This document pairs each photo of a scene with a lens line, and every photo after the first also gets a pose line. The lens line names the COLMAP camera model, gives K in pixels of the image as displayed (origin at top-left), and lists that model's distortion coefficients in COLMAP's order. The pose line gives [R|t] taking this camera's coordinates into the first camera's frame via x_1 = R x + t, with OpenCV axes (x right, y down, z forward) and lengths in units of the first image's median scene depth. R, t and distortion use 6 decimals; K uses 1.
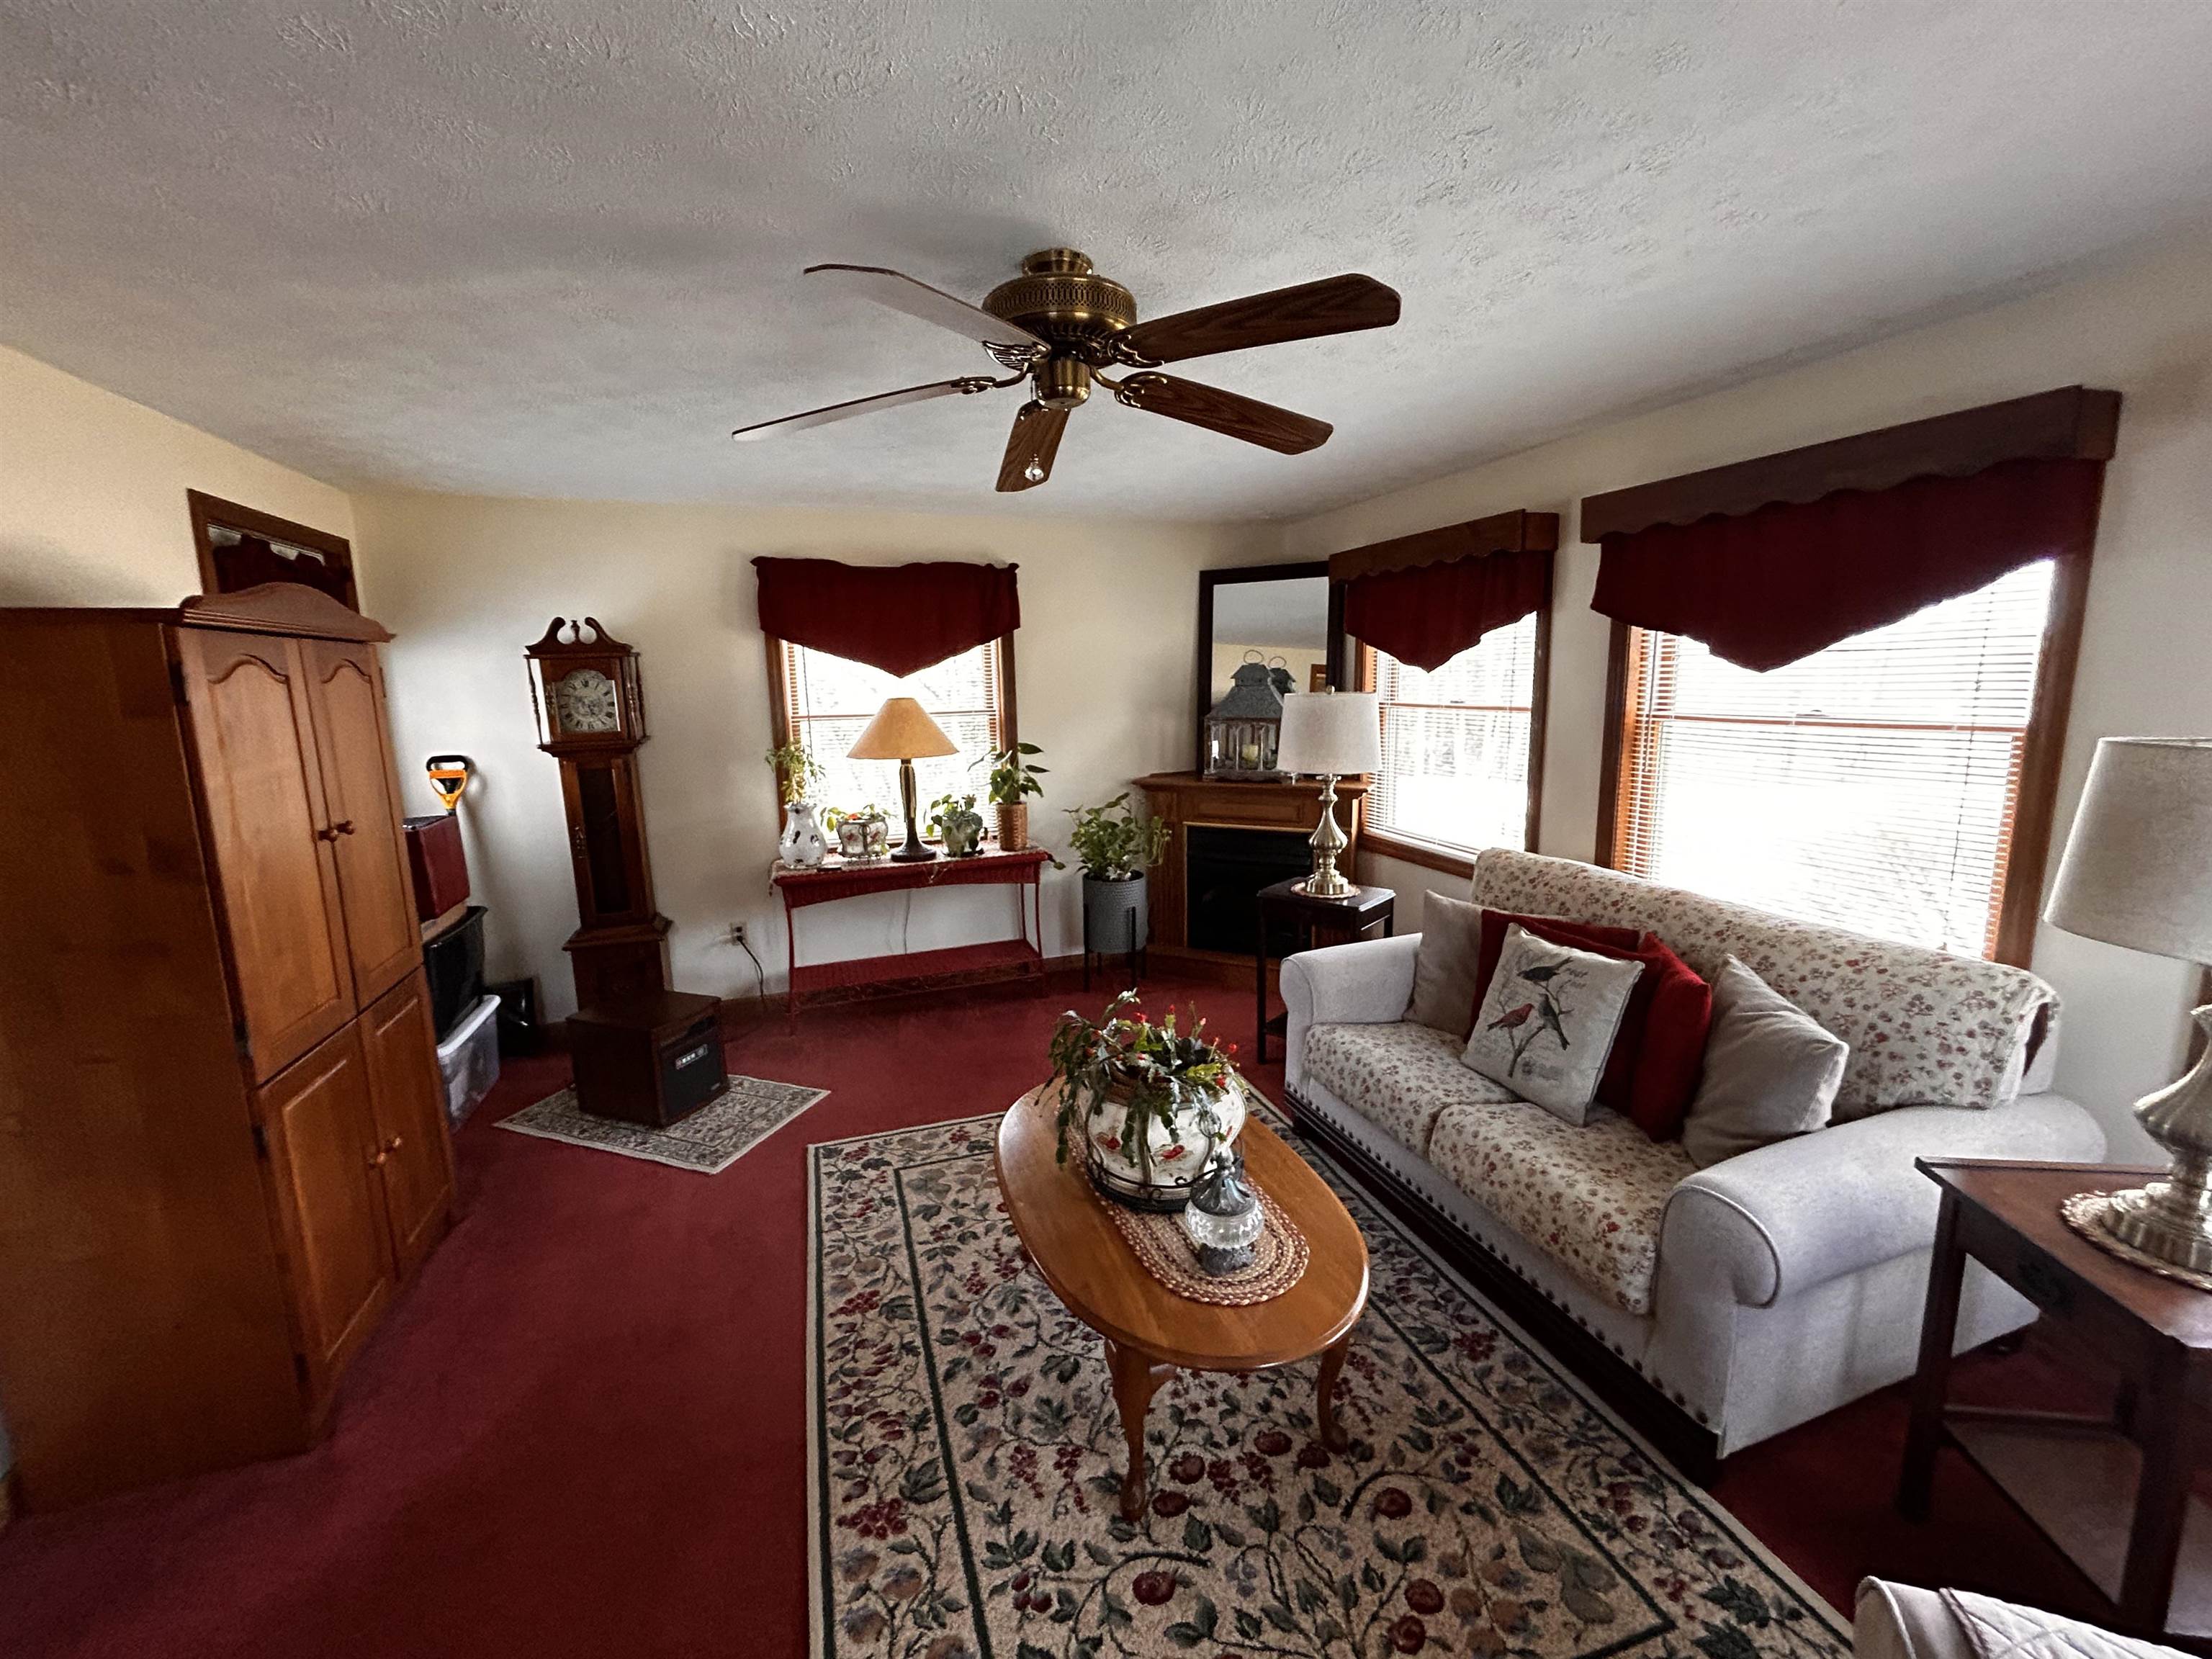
lens RADIAL K [[892.1, 0, 1102.0], [0, 892.1, 824.4], [0, 0, 1]] dist [0.000220, 0.000229]
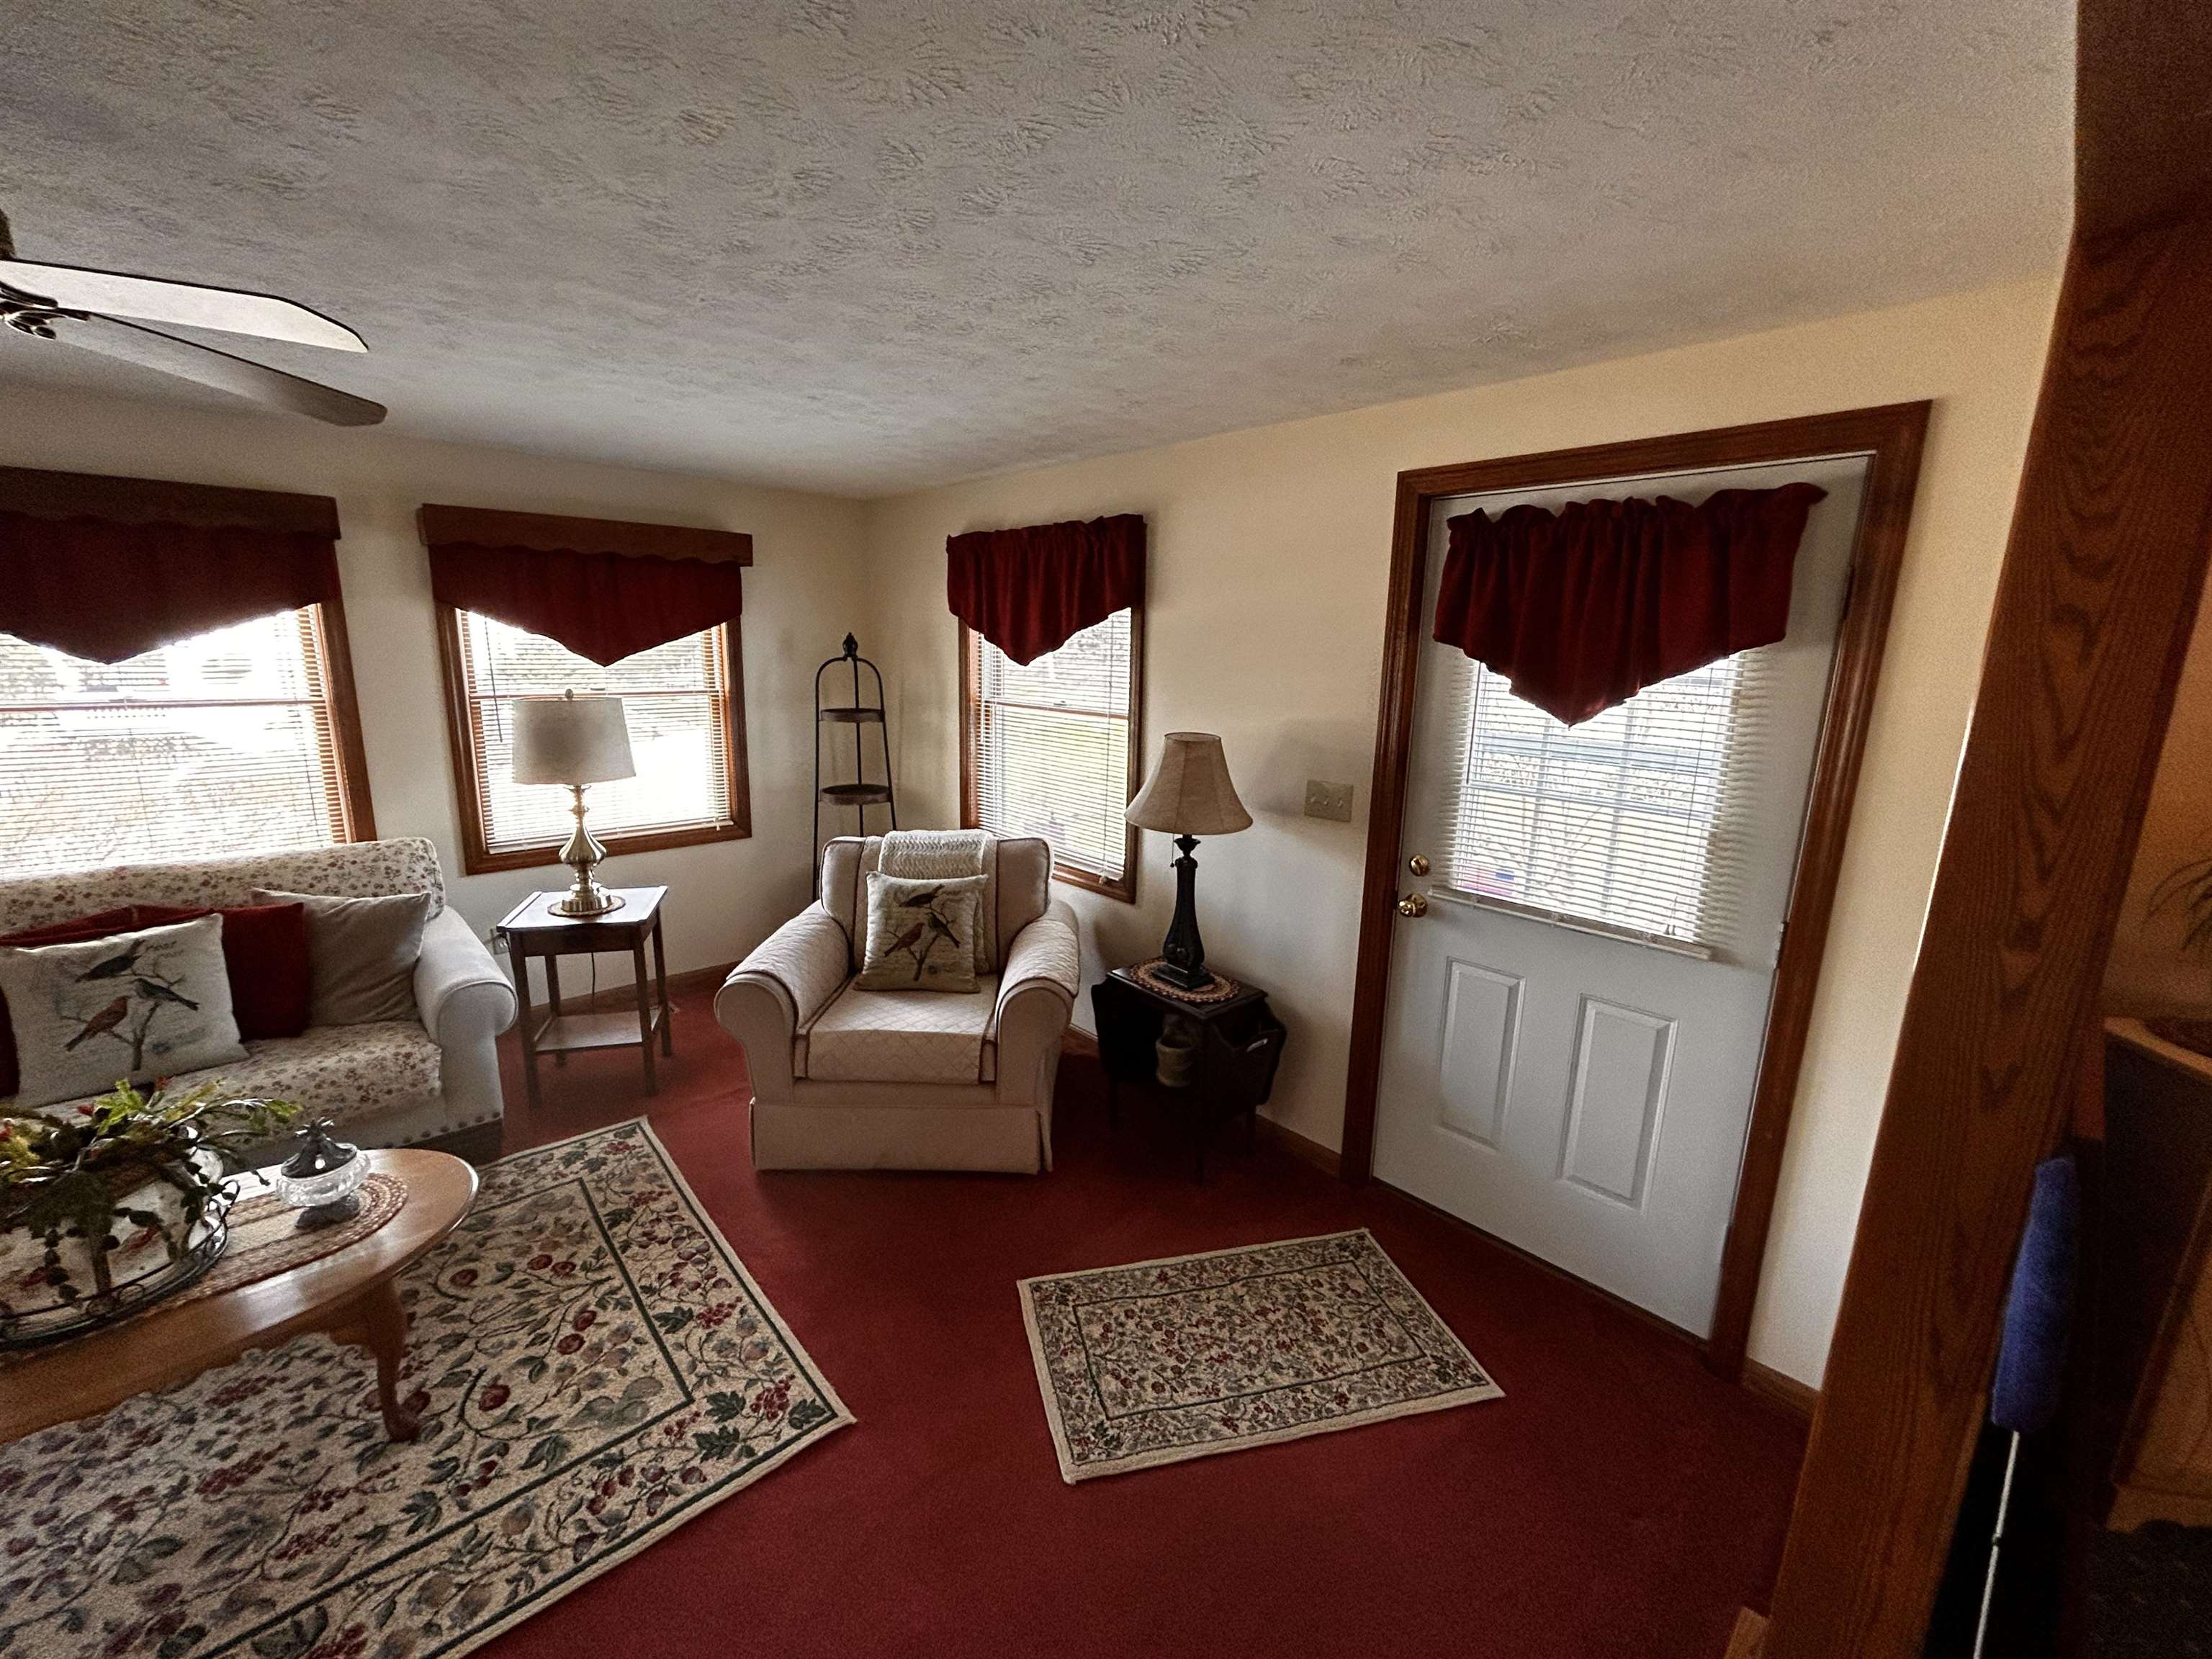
lens RADIAL K [[892.1, 0, 1099.8], [0, 892.1, 824.4], [0, 0, 1]] dist [0.000220, 0.000229]
pose [[-0.404543, -0.170930, 0.898403, -1.207433], [0.137995, 0.959720, 0.244734, -0.115449], [-0.904048, 0.222980, -0.364661, 0.464766]]
